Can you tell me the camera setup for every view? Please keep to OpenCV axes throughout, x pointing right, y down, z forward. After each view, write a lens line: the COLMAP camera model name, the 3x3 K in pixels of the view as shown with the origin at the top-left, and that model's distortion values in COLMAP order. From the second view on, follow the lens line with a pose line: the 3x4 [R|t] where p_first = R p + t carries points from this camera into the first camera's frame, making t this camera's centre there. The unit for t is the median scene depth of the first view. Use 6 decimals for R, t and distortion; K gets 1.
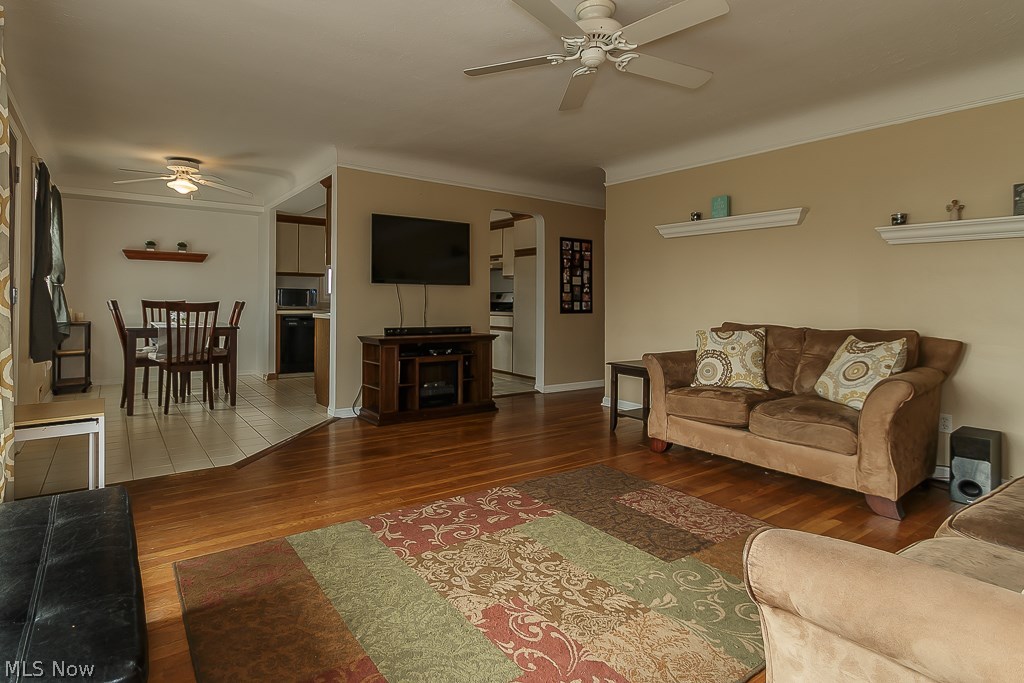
lens RADIAL K [[525.5, 0, 472.6], [0, 525.5, 287.2], [0, 0, 1]] dist [0.006334, -0.004971]
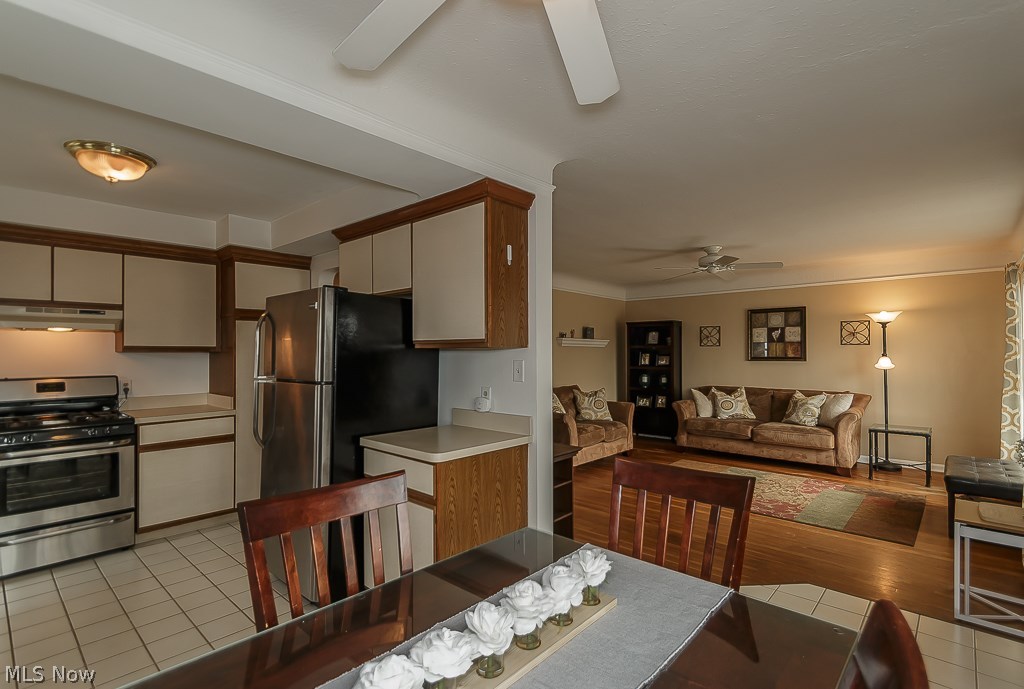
lens RADIAL K [[496.5, 0, 512.4], [0, 496.5, 348.6], [0, 0, 1]] dist [-0.000986, 0.001323]
pose [[-0.224726, -0.005793, 0.974405, -1.132744], [-0.021486, 0.999769, 0.000989, -0.069175], [-0.974185, -0.020714, -0.224799, 1.619618]]
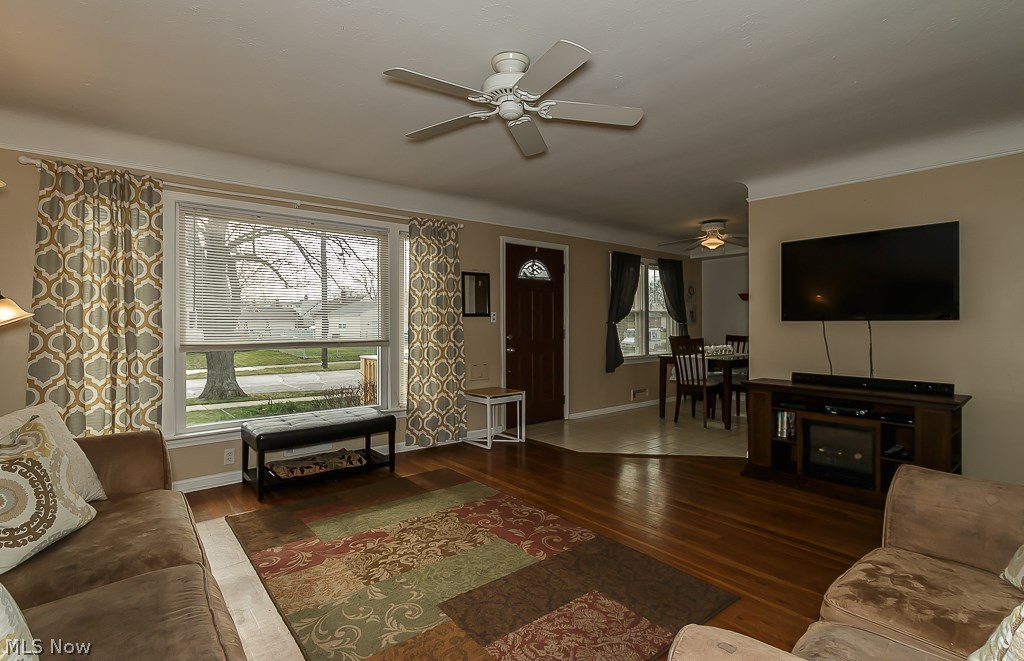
lens RADIAL K [[484.8, 0, 509.5], [0, 484.8, 324.2], [0, 0, 1]] dist [-0.005519, 0.000882]
pose [[0.094497, -0.008013, -0.995493, 0.816464], [0.027387, 0.999610, -0.005446, -0.014671], [0.995148, -0.026749, 0.094680, 0.647675]]
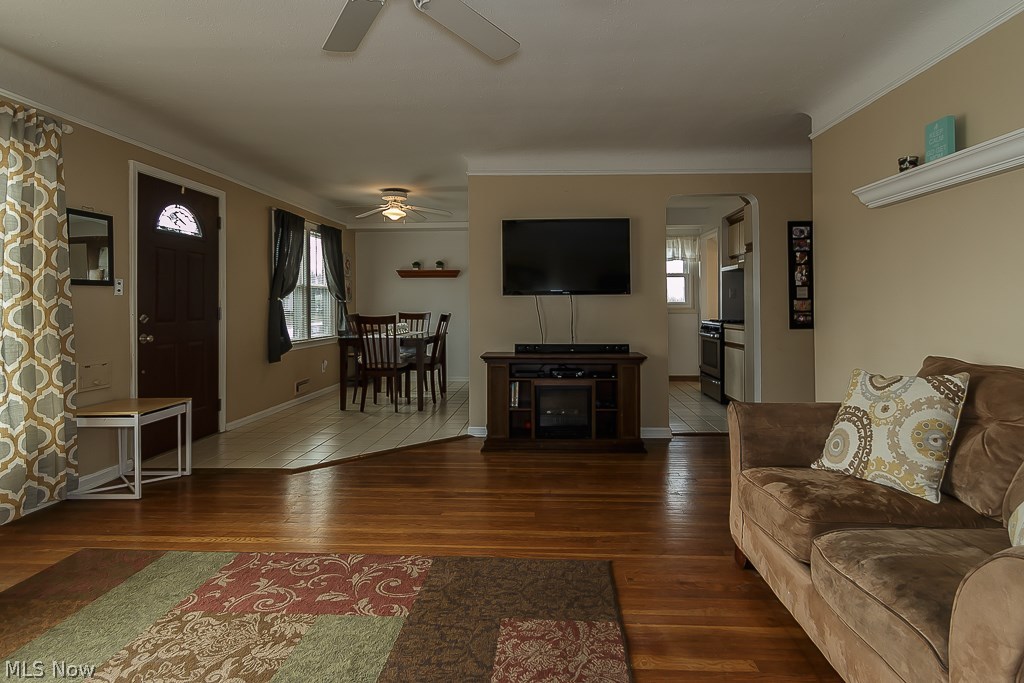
lens RADIAL K [[525.5, 0, 529.2], [0, 525.5, 297.3], [0, 0, 1]] dist [0.006334, -0.004971]
pose [[0.803525, -0.021388, -0.594887, 0.559482], [0.027329, 0.999626, 0.000975, -0.005445], [0.594644, -0.017042, 0.803809, 0.393860]]
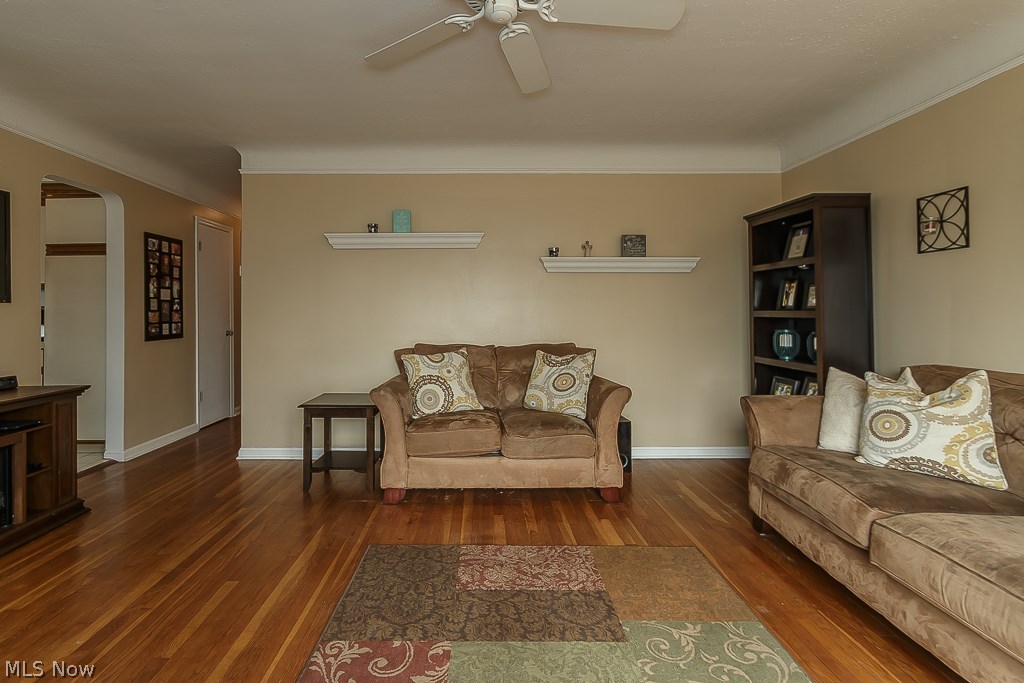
lens RADIAL K [[525.5, 0, 476.7], [0, 525.5, 305.5], [0, 0, 1]] dist [0.006334, -0.004971]
pose [[0.572320, -0.003948, 0.820021, -0.281802], [-0.008849, 0.999900, 0.010990, -0.016715], [-0.819983, -0.013546, 0.572228, 0.436319]]
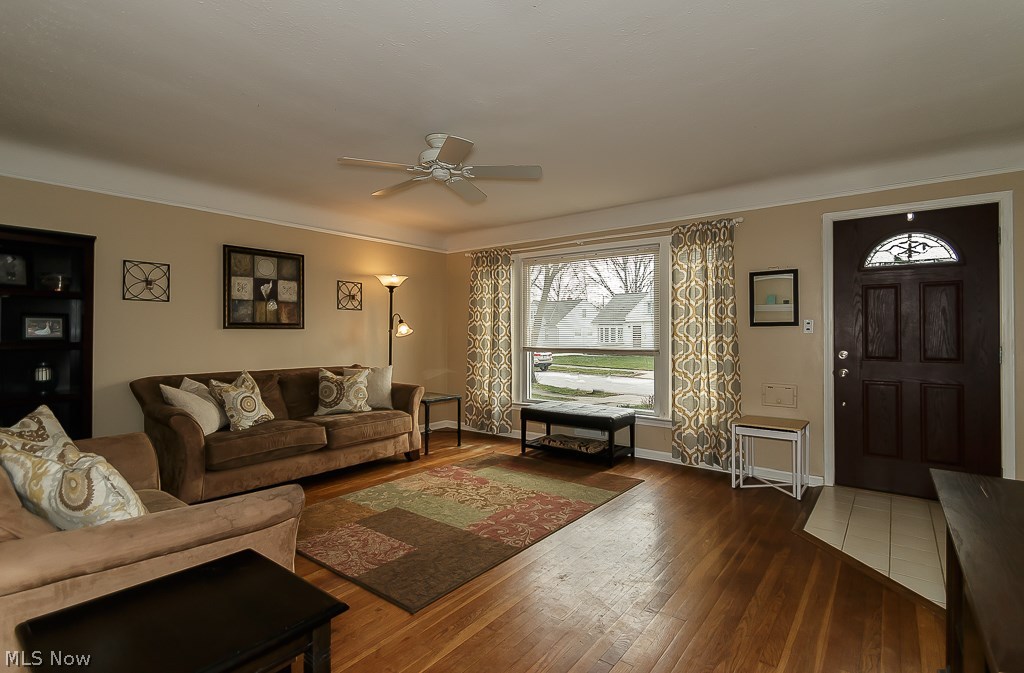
lens RADIAL K [[496.5, 0, 515.0], [0, 496.5, 319.7], [0, 0, 1]] dist [-0.000986, 0.001323]
pose [[-0.947962, -0.020273, -0.317736, 0.321268], [-0.003149, 0.998519, -0.054316, 0.003572], [0.318366, -0.050489, -0.946622, 1.615984]]
